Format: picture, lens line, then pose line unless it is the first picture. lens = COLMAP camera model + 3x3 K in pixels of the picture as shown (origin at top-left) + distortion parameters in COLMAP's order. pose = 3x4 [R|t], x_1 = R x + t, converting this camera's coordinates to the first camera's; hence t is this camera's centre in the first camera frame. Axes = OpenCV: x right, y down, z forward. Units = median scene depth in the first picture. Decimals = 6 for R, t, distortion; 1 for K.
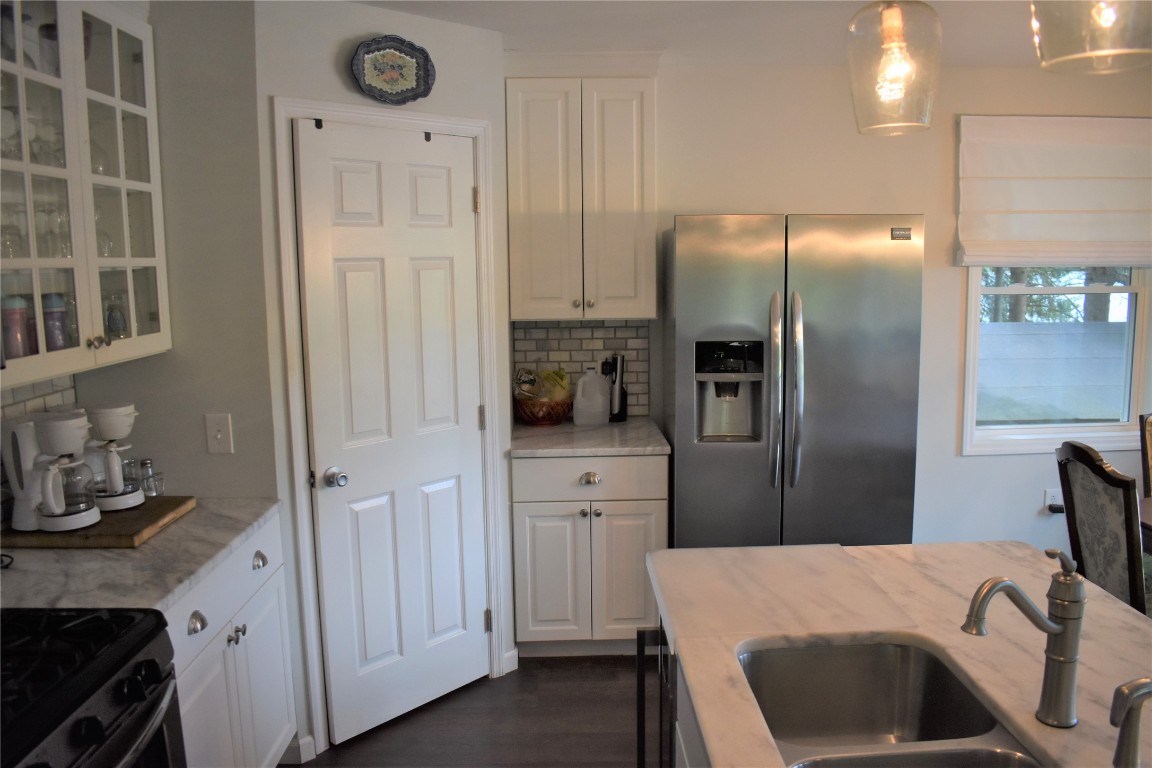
lens RADIAL K [[903.4, 0, 577.4], [0, 903.4, 381.5], [0, 0, 1]] dist [-0.080728, -0.002319]
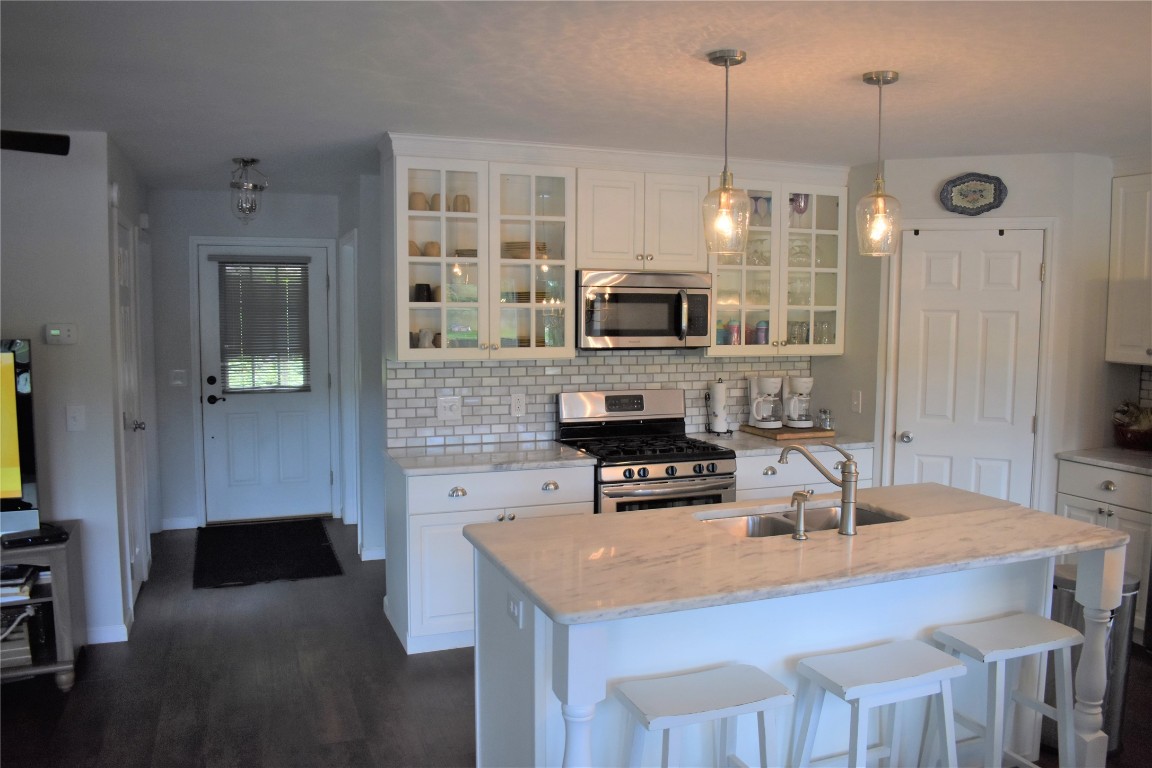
lens RADIAL K [[903.4, 0, 580.3], [0, 903.4, 382.8], [0, 0, 1]] dist [-0.080728, -0.002319]
pose [[0.341629, 0.097128, -0.934802, 1.052346], [-0.138200, 0.989025, 0.052256, 0.001797], [0.929618, 0.111338, 0.351303, -0.177662]]
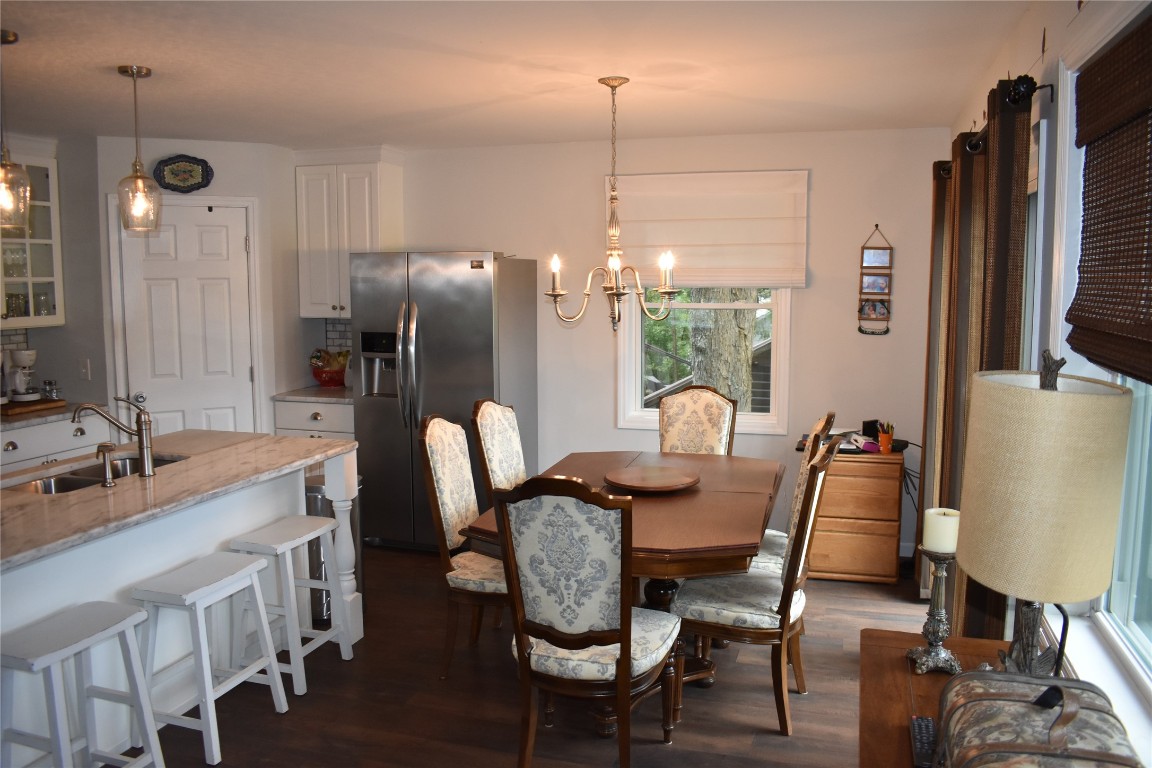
lens RADIAL K [[903.4, 0, 584.3], [0, 903.4, 377.8], [0, 0, 1]] dist [-0.080728, -0.002319]
pose [[0.950093, 0.048069, -0.308240, 1.102588], [-0.054465, 0.998441, -0.012174, 0.037756], [0.307174, 0.028354, 0.951231, -0.424297]]
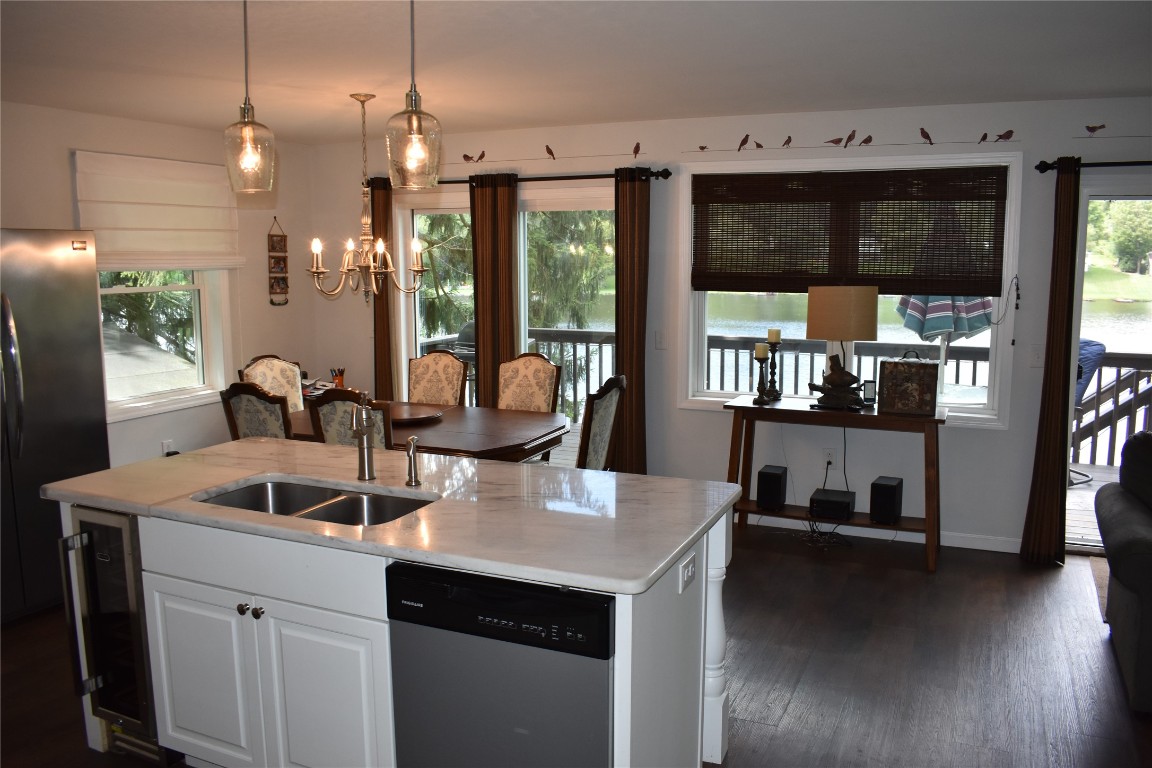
lens RADIAL K [[903.4, 0, 576.0], [0, 903.4, 384.4], [0, 0, 1]] dist [-0.080728, -0.002319]
pose [[0.438190, -0.108501, 0.892310, -0.510842], [0.115700, 0.991239, 0.063713, 0.036777], [-0.891405, 0.075322, 0.446904, -0.197263]]
